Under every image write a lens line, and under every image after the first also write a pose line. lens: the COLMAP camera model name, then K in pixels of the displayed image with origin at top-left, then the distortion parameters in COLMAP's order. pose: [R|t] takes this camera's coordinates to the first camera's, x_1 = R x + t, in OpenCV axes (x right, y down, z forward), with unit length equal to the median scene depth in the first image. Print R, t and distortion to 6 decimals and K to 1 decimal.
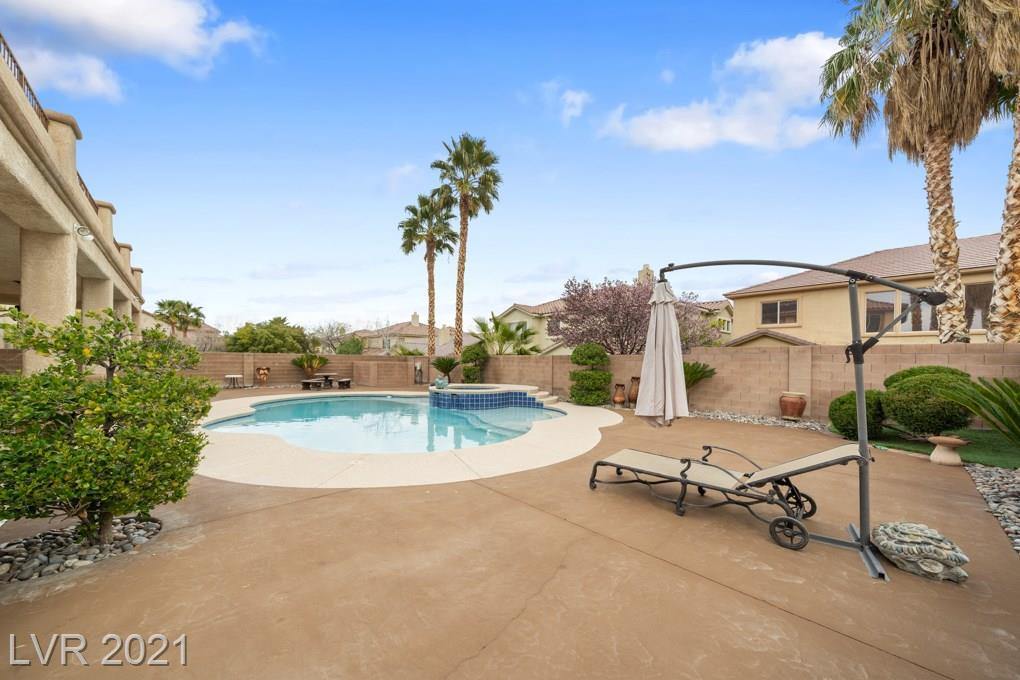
lens RADIAL K [[355.2, 0, 516.9], [0, 355.2, 361.2], [0, 0, 1]] dist [0.000441, 0.000036]
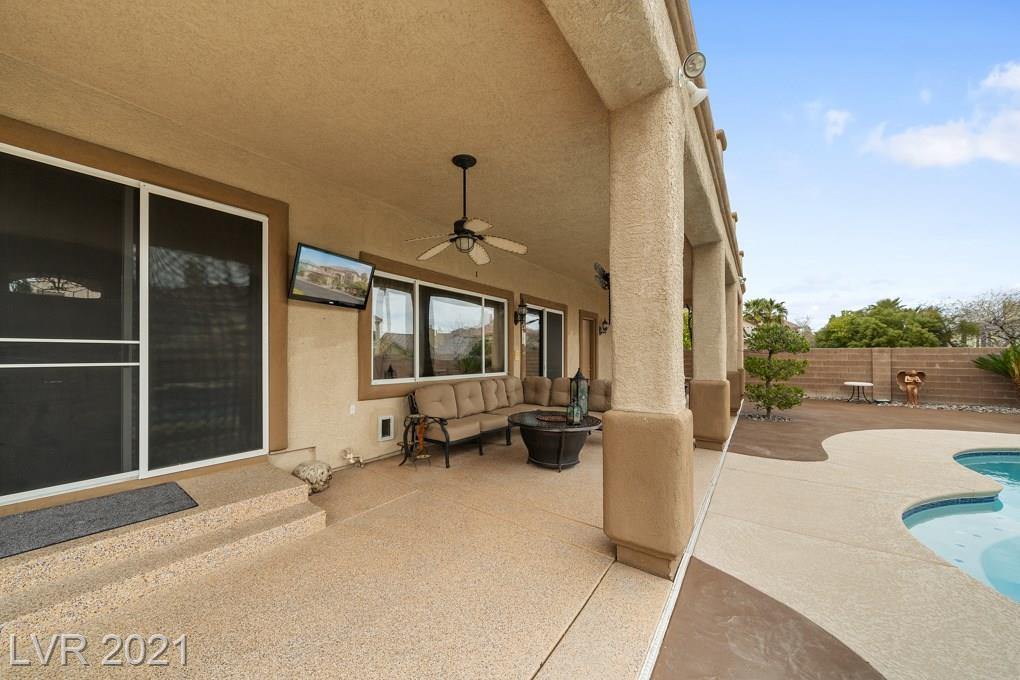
lens RADIAL K [[355.2, 0, 504.5], [0, 355.2, 359.3], [0, 0, 1]] dist [0.000441, 0.000036]
pose [[0.197082, 0.000017, -0.980387, -0.138435], [-0.000225, 1.000000, -0.000027, -0.001638], [0.980387, 0.000226, 0.197082, 0.113149]]
